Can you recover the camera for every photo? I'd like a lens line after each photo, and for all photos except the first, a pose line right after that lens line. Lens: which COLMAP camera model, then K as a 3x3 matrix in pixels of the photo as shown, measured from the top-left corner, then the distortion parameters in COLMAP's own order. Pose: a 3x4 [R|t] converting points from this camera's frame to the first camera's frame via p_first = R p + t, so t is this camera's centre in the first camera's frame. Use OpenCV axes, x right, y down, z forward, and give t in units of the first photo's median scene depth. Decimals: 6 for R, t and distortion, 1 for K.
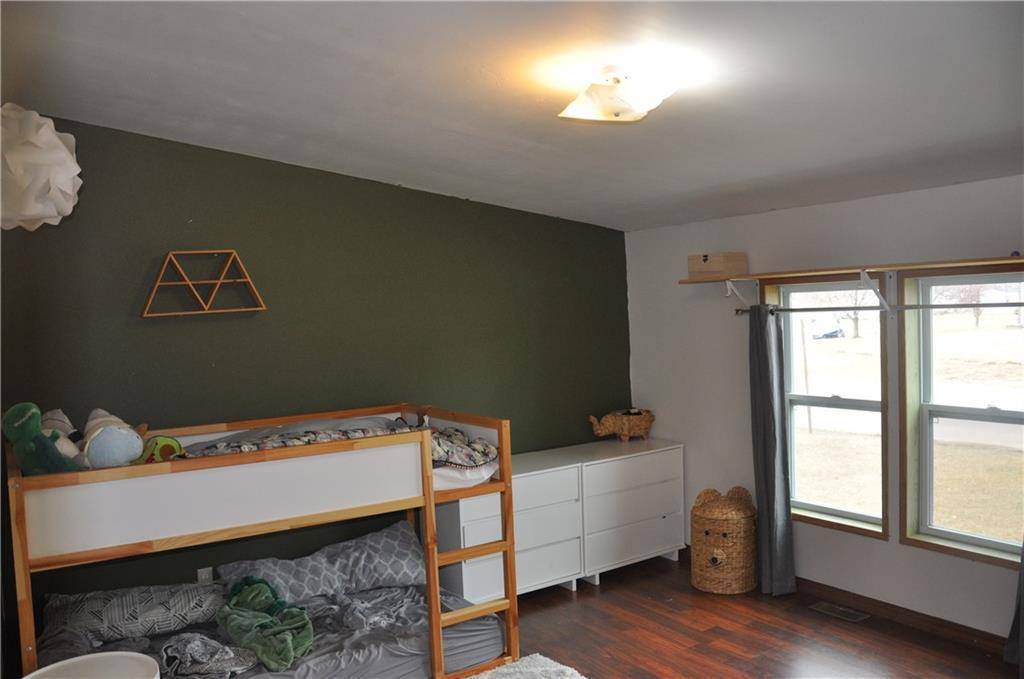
lens RADIAL K [[798.0, 0, 512.0], [0, 798.0, 339.5], [0, 0, 1]] dist [-0.161774, 0.123099]
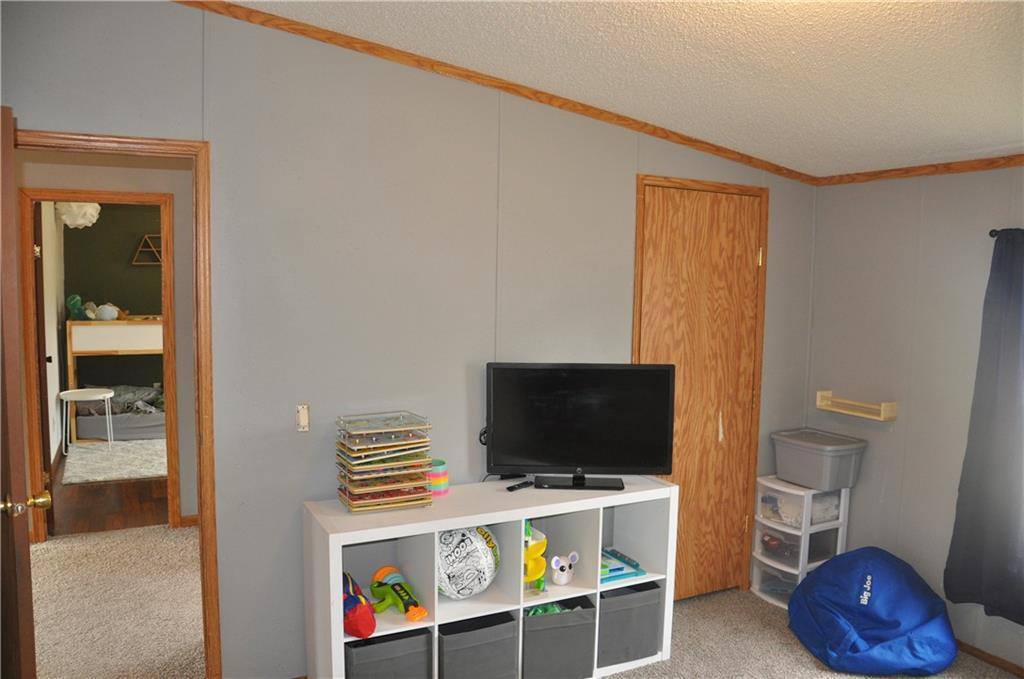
lens RADIAL K [[798.0, 0, 512.0], [0, 798.0, 339.5], [0, 0, 1]] dist [-0.161774, 0.123099]
pose [[0.992738, 0.066101, -0.100510, 1.076279], [-0.061169, 0.996804, 0.051392, 0.008131], [0.103586, -0.044871, 0.993608, -1.404563]]
